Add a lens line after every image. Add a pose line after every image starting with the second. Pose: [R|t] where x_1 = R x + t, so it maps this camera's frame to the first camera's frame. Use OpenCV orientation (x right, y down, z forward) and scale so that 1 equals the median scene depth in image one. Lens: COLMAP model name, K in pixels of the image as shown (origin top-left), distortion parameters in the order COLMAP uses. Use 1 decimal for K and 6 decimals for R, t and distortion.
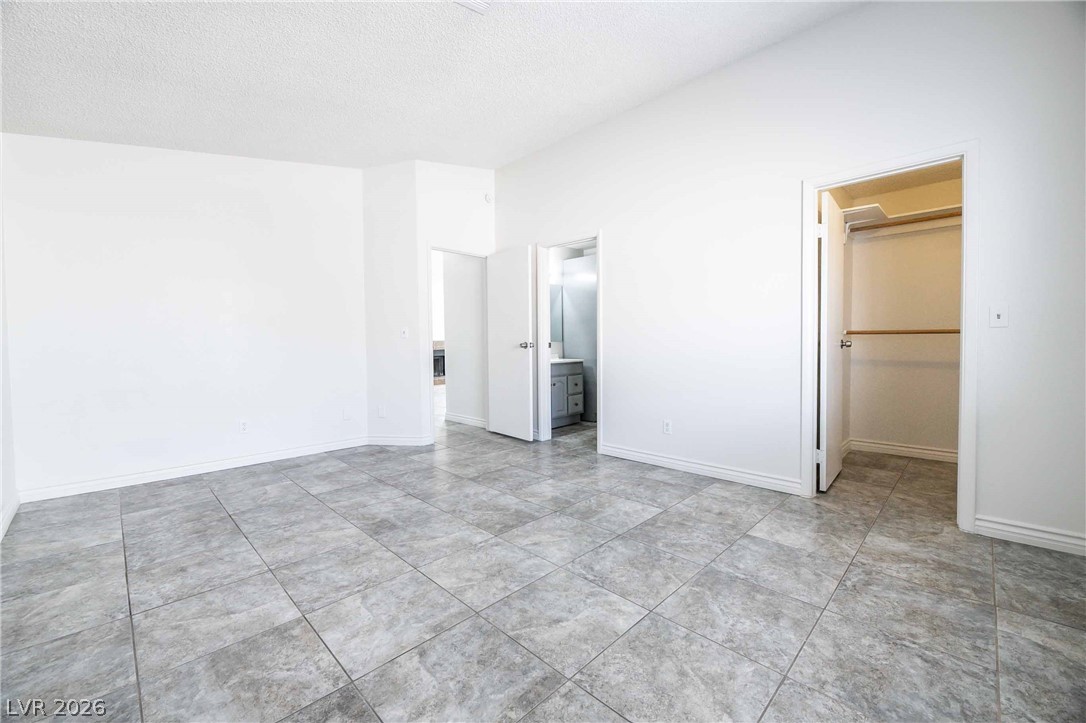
lens RADIAL K [[441.6, 0, 543.5], [0, 441.6, 356.9], [0, 0, 1]] dist [-0.007707, -0.000072]
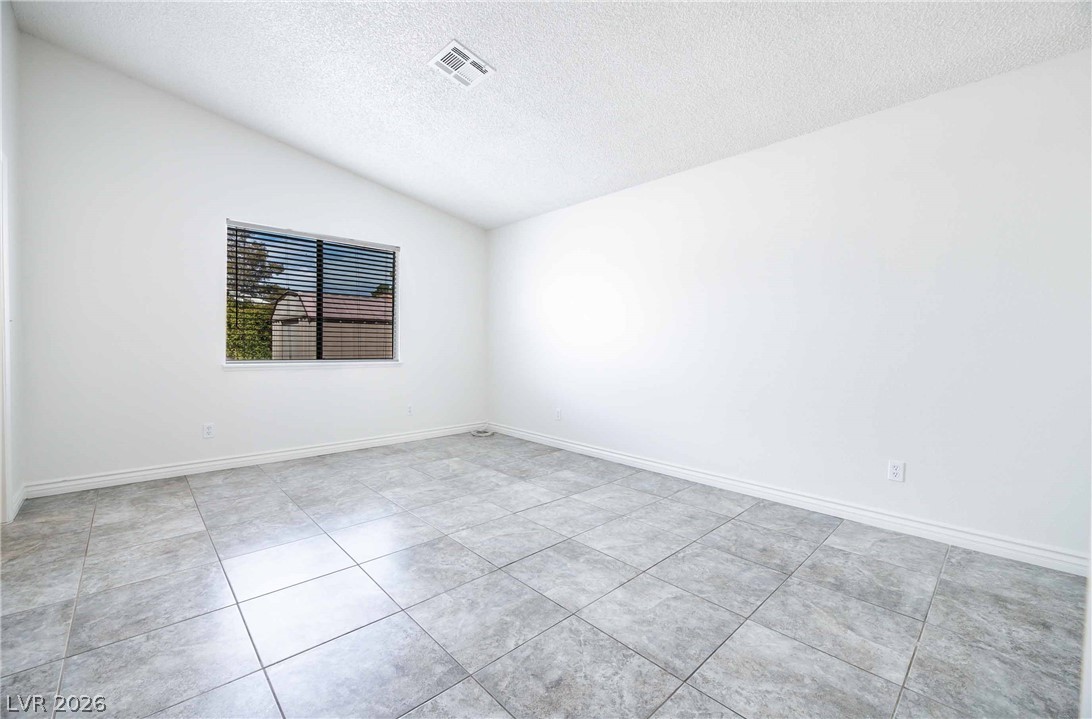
lens RADIAL K [[444.1, 0, 545.9], [0, 444.1, 354.5], [0, 0, 1]] dist [-0.007707, -0.000072]
pose [[-0.999478, -0.000902, 0.032297, -0.394036], [0.000880, 0.998479, 0.055127, -0.069701], [-0.032298, 0.055126, -0.997957, 2.125932]]
